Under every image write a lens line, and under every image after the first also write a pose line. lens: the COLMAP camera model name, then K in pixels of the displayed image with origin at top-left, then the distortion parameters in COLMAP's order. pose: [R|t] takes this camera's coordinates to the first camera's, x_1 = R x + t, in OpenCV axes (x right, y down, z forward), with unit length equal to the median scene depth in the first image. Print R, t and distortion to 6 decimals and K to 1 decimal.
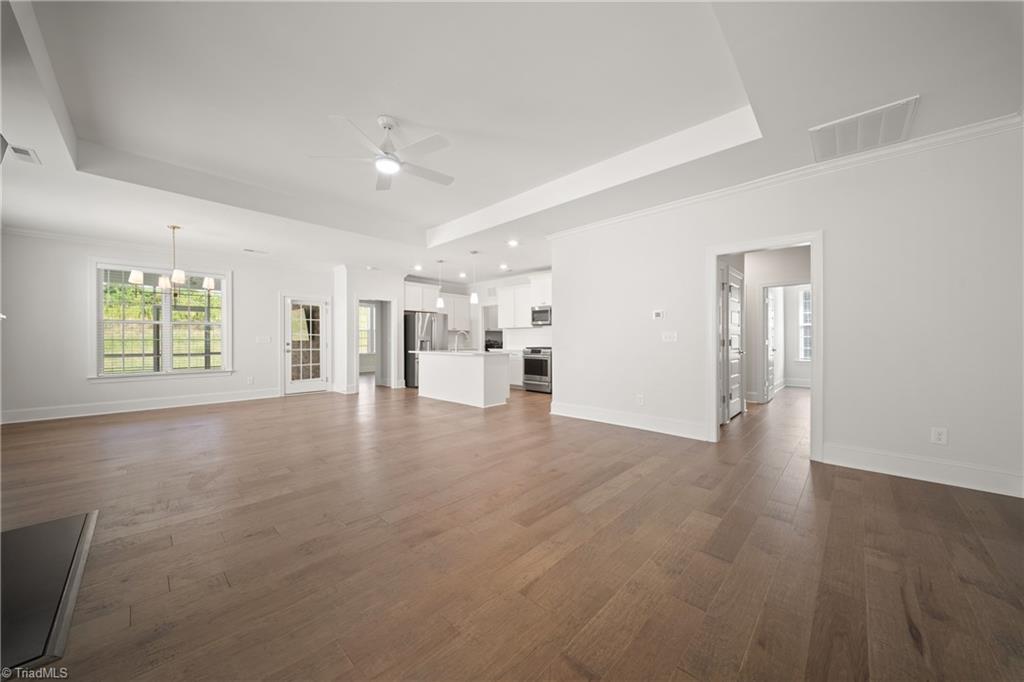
lens RADIAL K [[357.1, 0, 512.1], [0, 357.1, 338.7], [0, 0, 1]] dist [0.002019, -0.003167]
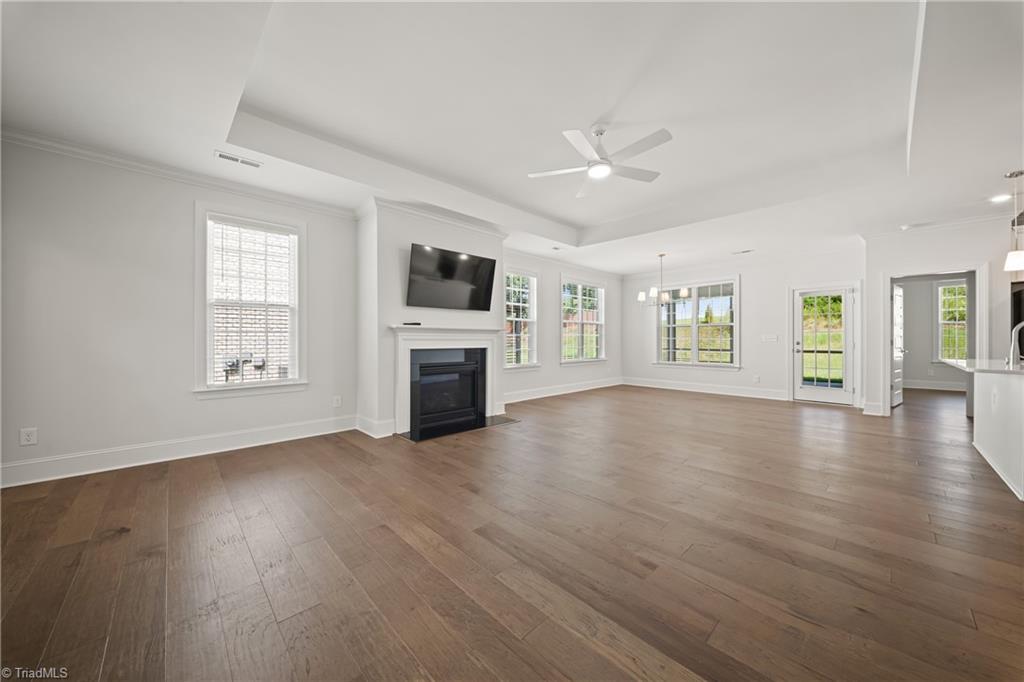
lens RADIAL K [[357.1, 0, 512.1], [0, 357.1, 338.7], [0, 0, 1]] dist [0.002019, -0.003167]
pose [[-0.045035, 0.002065, -0.998983, 0.281992], [0.003708, 0.999991, 0.001900, -0.000426], [0.998979, -0.003619, -0.045043, 0.321056]]
